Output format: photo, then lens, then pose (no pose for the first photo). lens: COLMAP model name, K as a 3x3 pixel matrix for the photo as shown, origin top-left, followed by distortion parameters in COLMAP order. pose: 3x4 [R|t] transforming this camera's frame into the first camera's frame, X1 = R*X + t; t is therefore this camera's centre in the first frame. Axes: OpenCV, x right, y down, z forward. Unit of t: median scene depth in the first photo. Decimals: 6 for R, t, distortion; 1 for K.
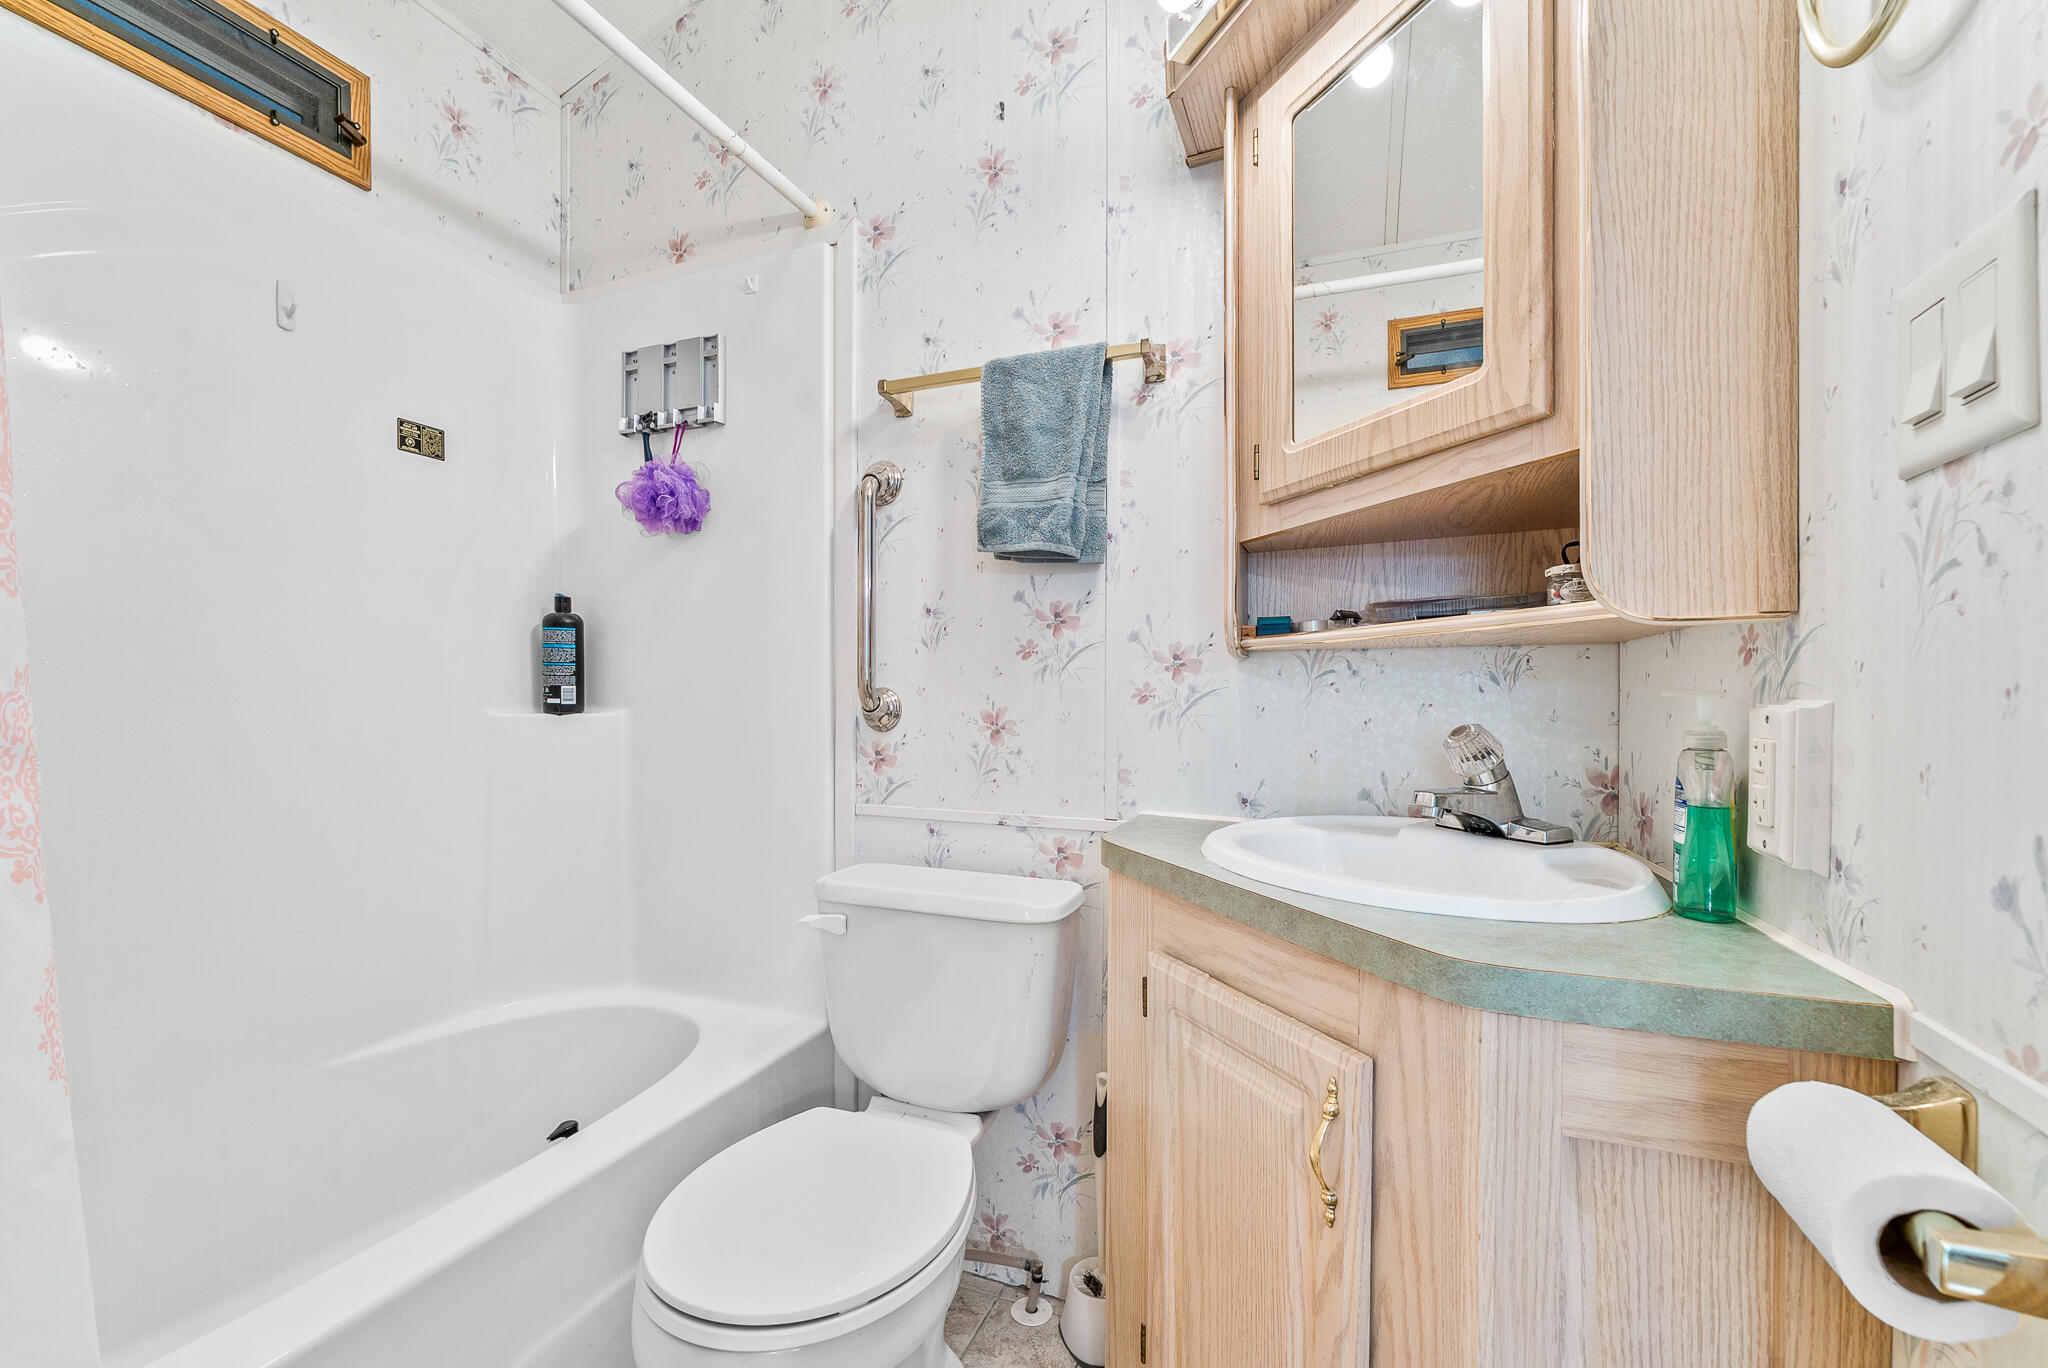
lens RADIAL K [[837.6, 0, 1028.0], [0, 837.6, 692.1], [0, 0, 1]] dist [-0.001086, -0.000046]
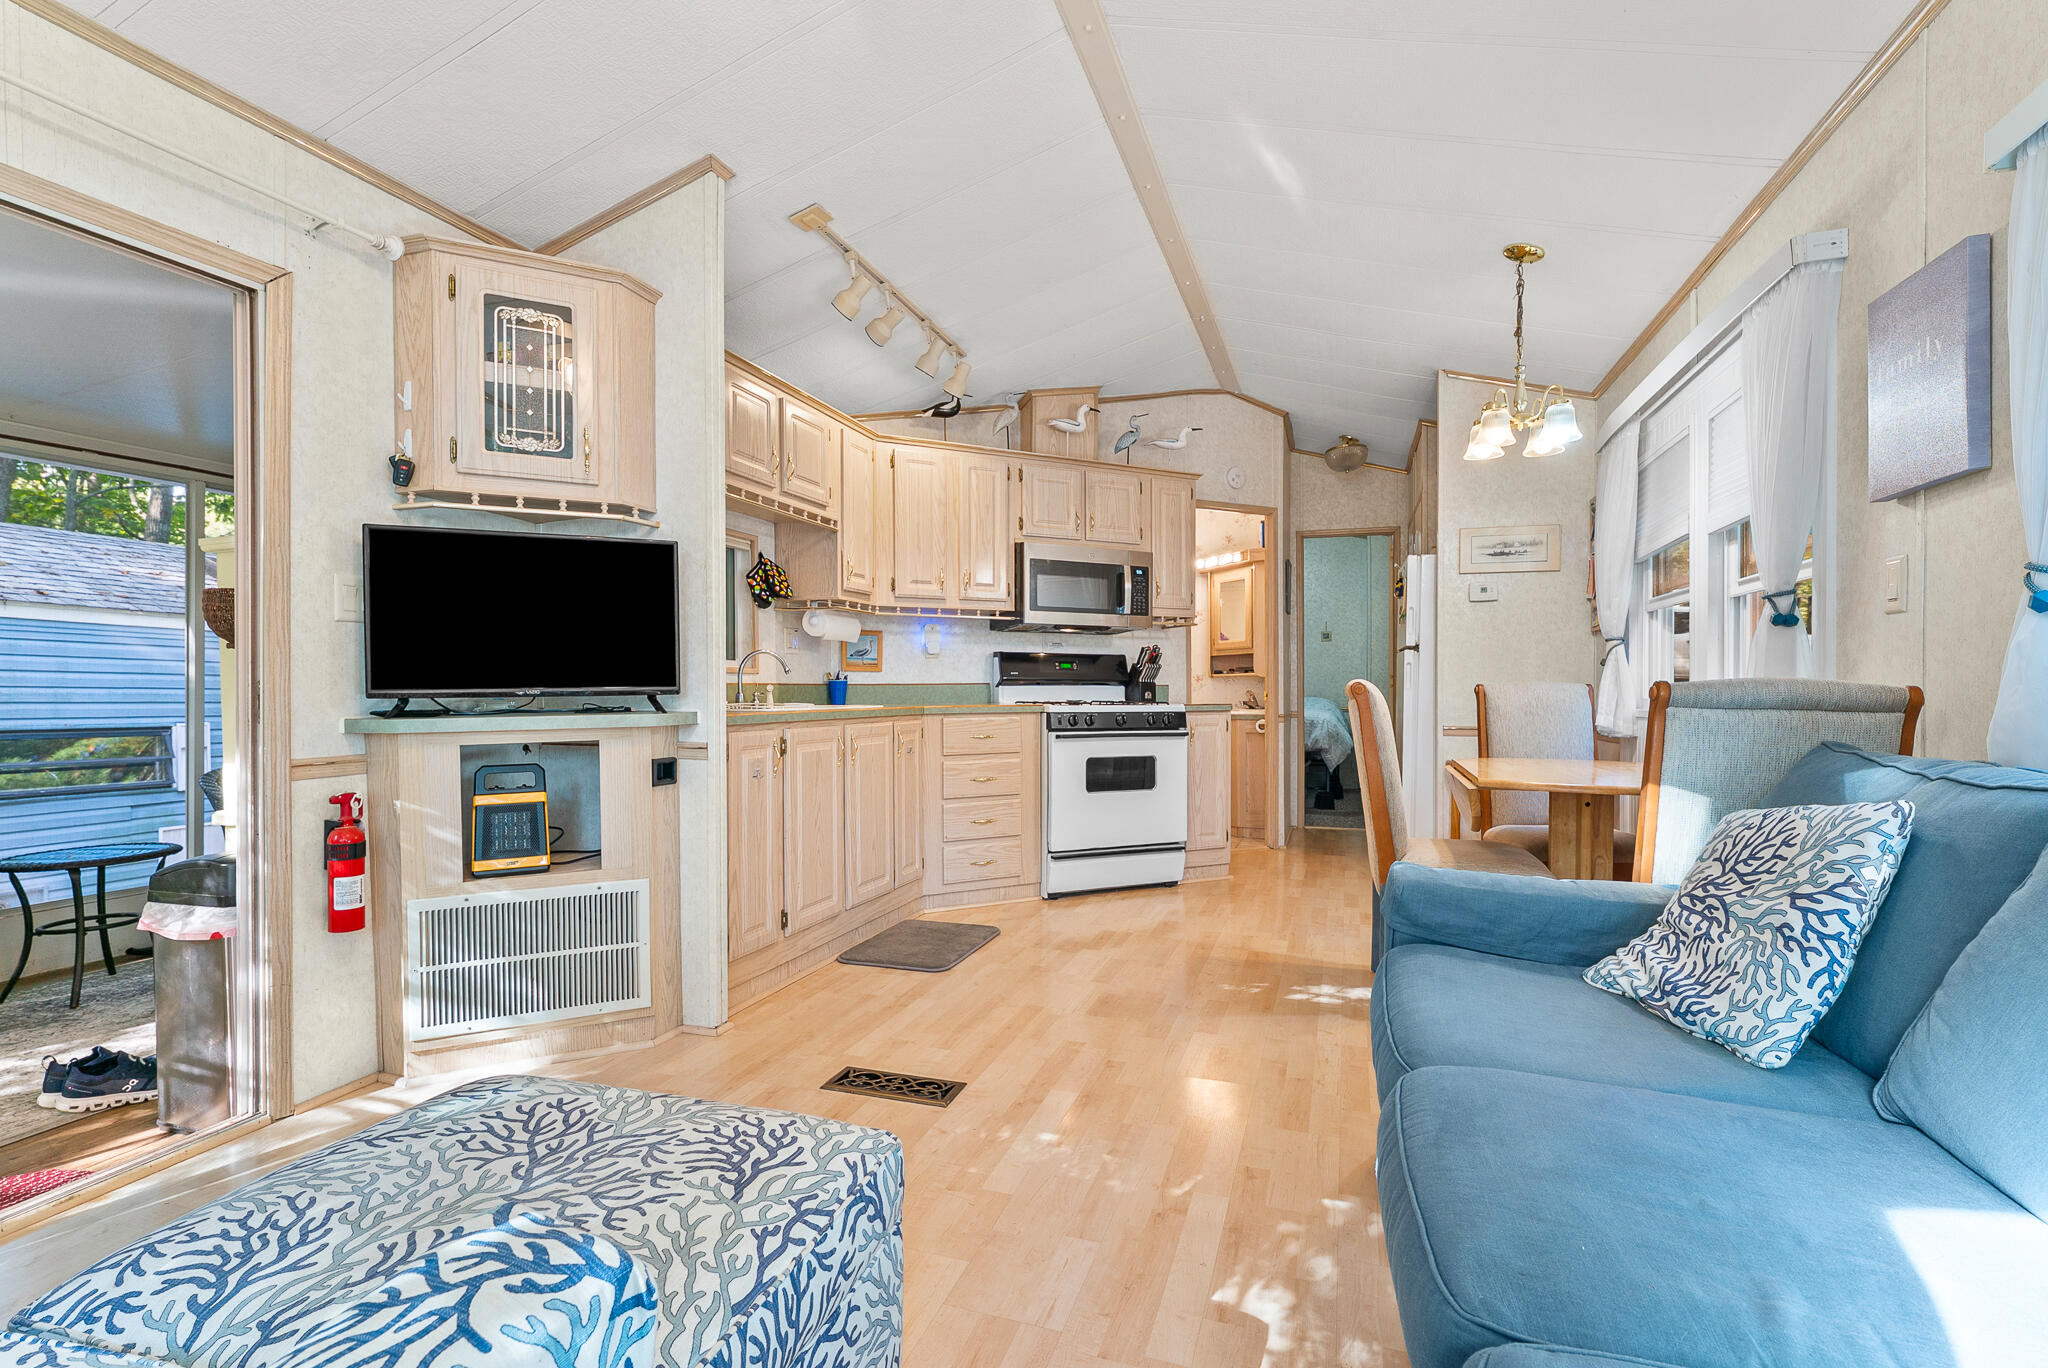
lens RADIAL K [[901.9, 0, 1020.7], [0, 901.9, 693.4], [0, 0, 1]] dist [-0.014403, -0.000712]
pose [[0.999272, -0.002577, 0.038060, -1.077378], [0.002290, 0.999969, 0.007563, 0.006913], [-0.038078, -0.007470, 0.999247, -4.284444]]
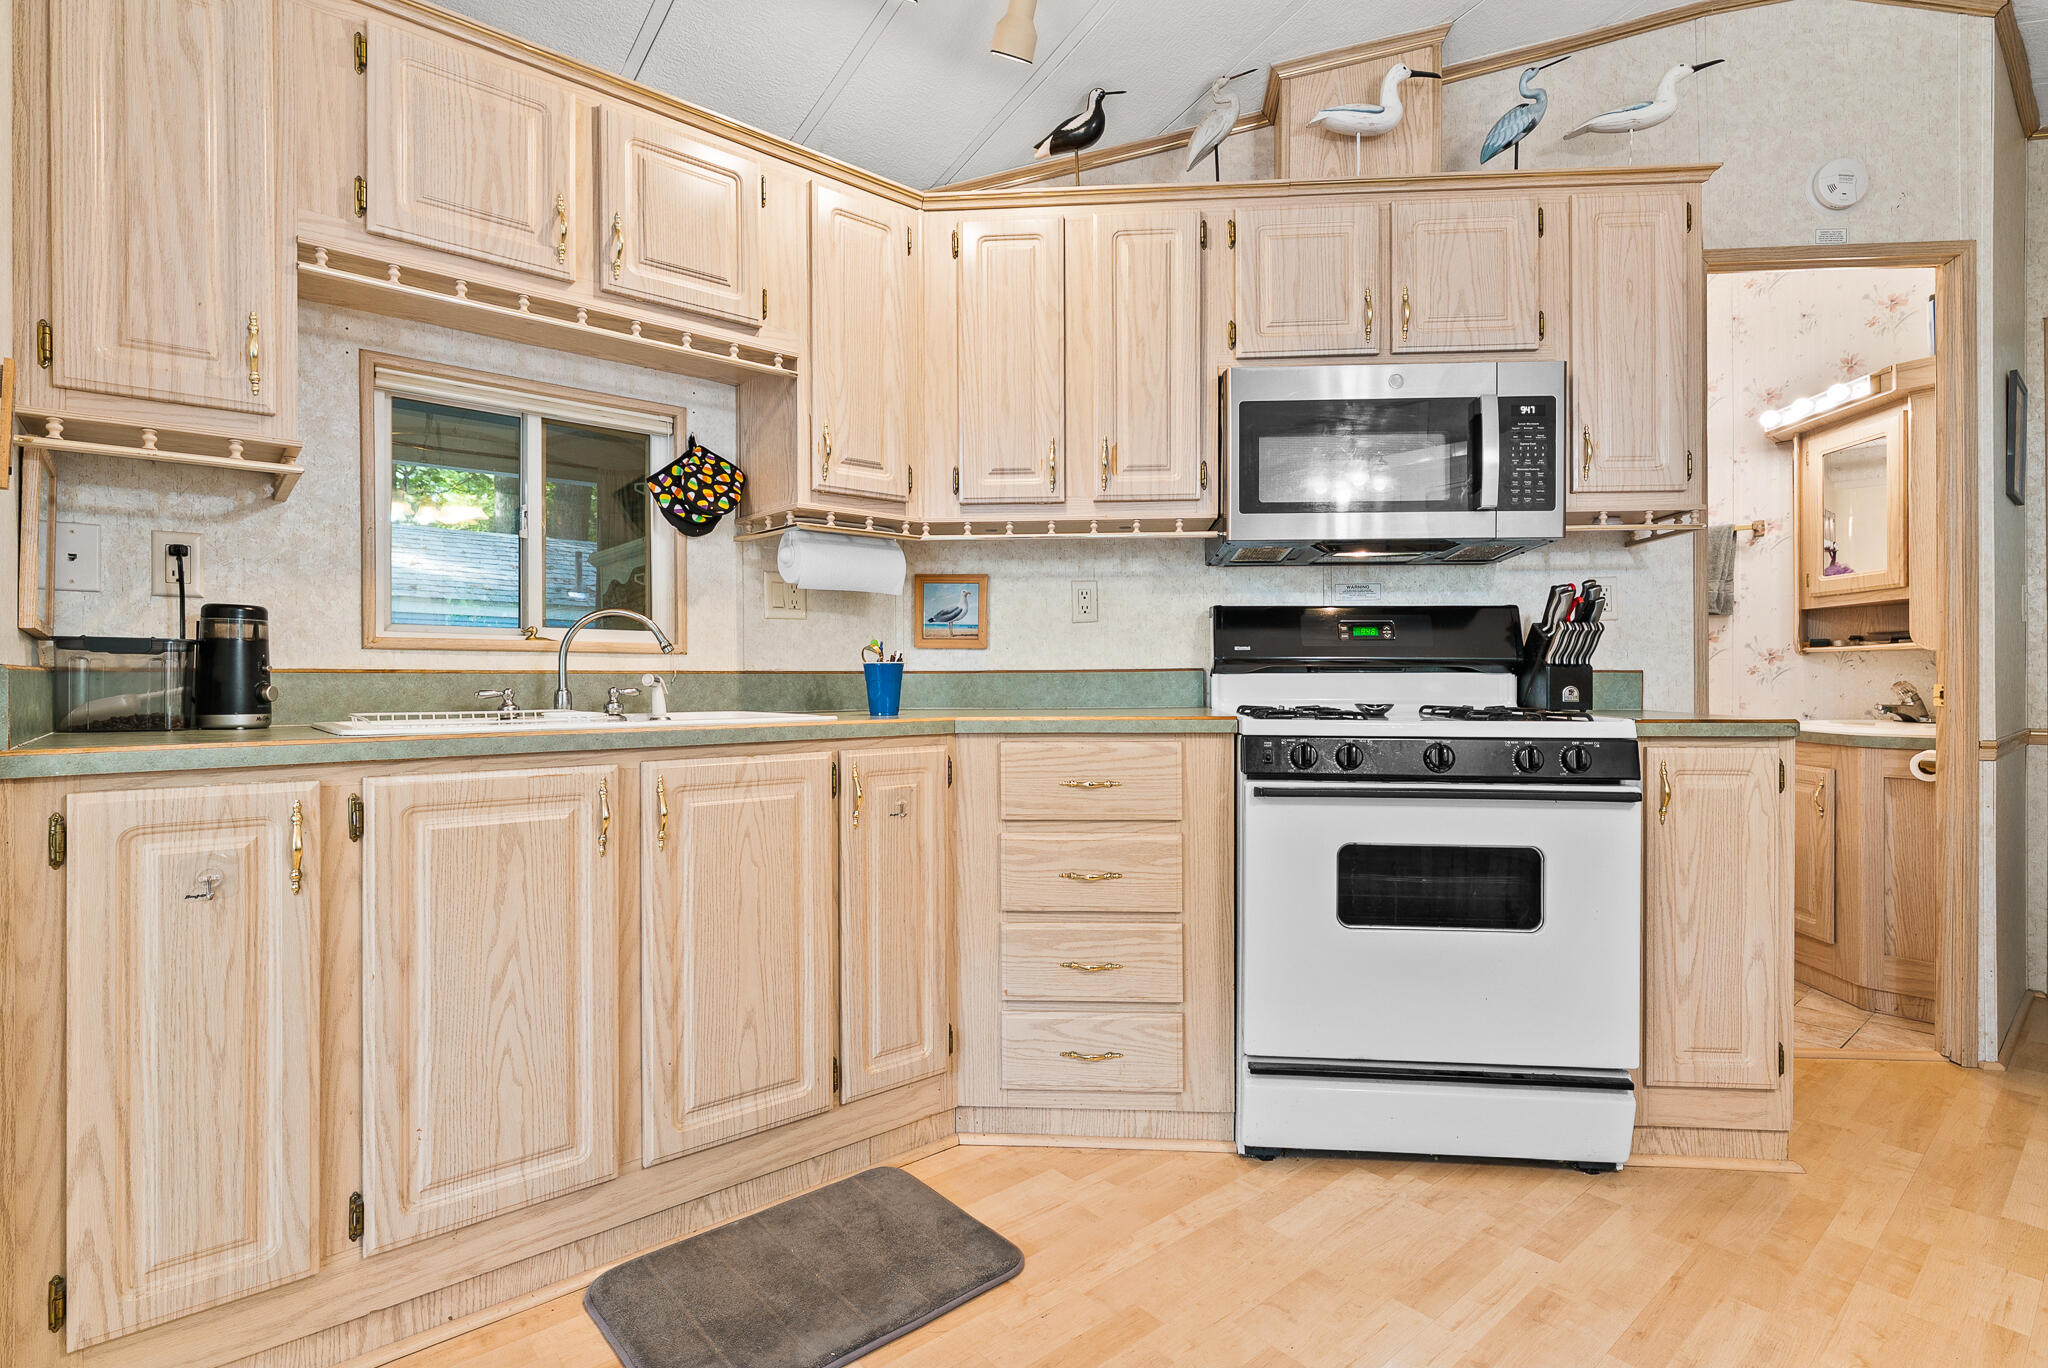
lens RADIAL K [[970.7, 0, 1024.8], [0, 970.7, 679.5], [0, 0, 1]] dist [-0.004628, -0.001183]
pose [[0.883061, -0.001040, -0.469257, -0.416071], [0.004467, 0.999971, 0.006191, 0.001371], [0.469237, -0.007563, 0.883040, -2.499104]]
